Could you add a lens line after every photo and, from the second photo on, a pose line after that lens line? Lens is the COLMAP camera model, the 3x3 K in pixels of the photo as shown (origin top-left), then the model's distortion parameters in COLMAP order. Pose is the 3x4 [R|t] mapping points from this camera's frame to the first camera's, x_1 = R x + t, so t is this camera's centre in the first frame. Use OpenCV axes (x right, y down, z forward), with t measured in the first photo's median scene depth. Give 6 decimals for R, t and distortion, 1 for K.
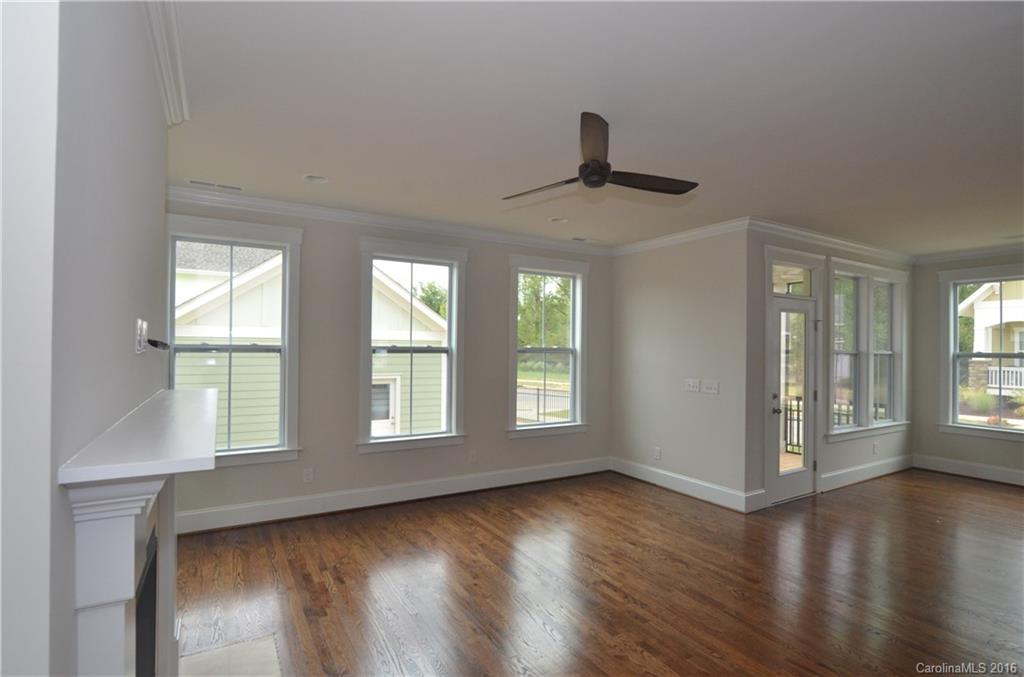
lens RADIAL K [[494.8, 0, 505.7], [0, 494.8, 341.9], [0, 0, 1]] dist [-0.035103, 0.010334]
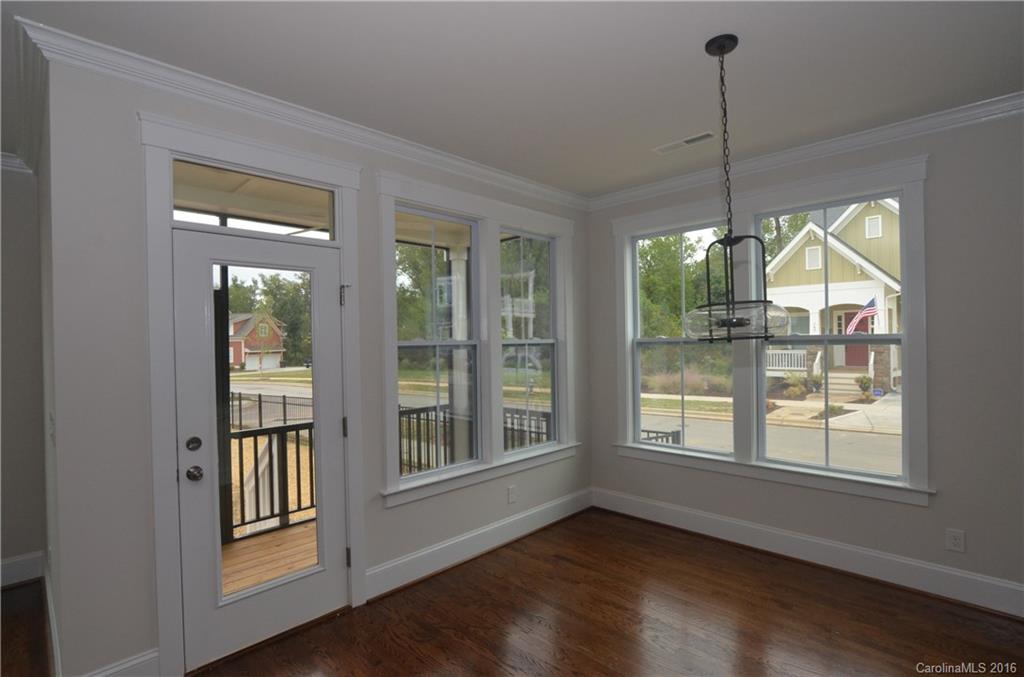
lens RADIAL K [[494.8, 0, 505.7], [0, 494.8, 341.9], [0, 0, 1]] dist [-0.035103, 0.010334]
pose [[0.965240, -0.027675, 0.259895, 0.284857], [0.024785, 0.999589, 0.014388, 0.006098], [-0.260187, -0.007446, 0.965530, 0.186585]]
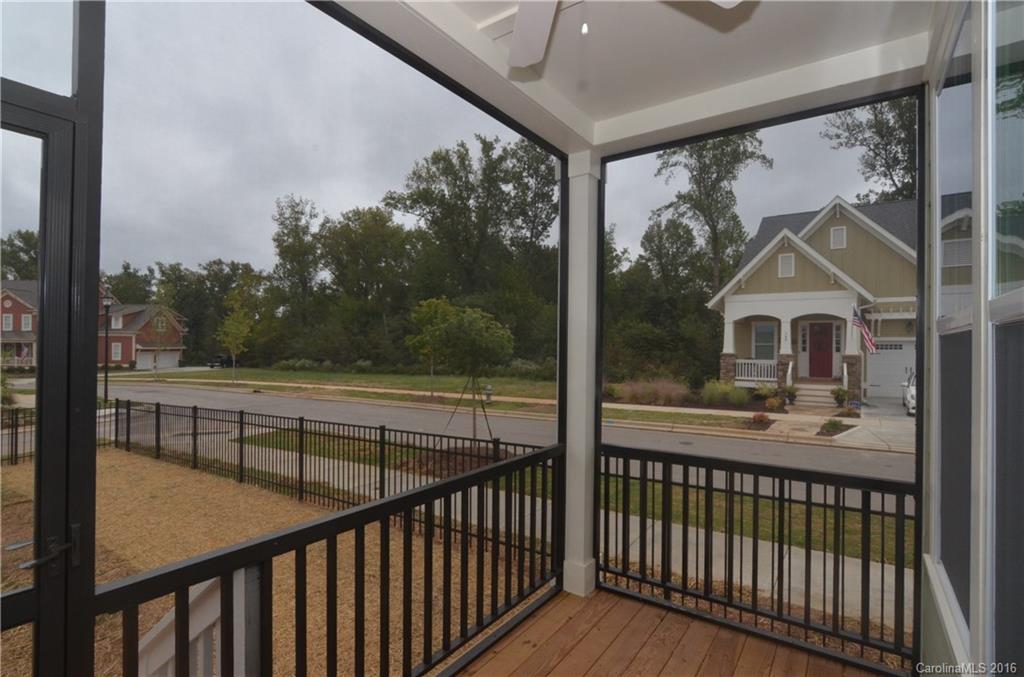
lens RADIAL K [[494.8, 0, 505.7], [0, 494.8, 341.9], [0, 0, 1]] dist [-0.035103, 0.010334]
pose [[0.911461, 0.000960, 0.411386, 0.223988], [-0.003985, 0.999971, 0.006495, 0.016741], [-0.411368, -0.007559, 0.911438, 0.436160]]
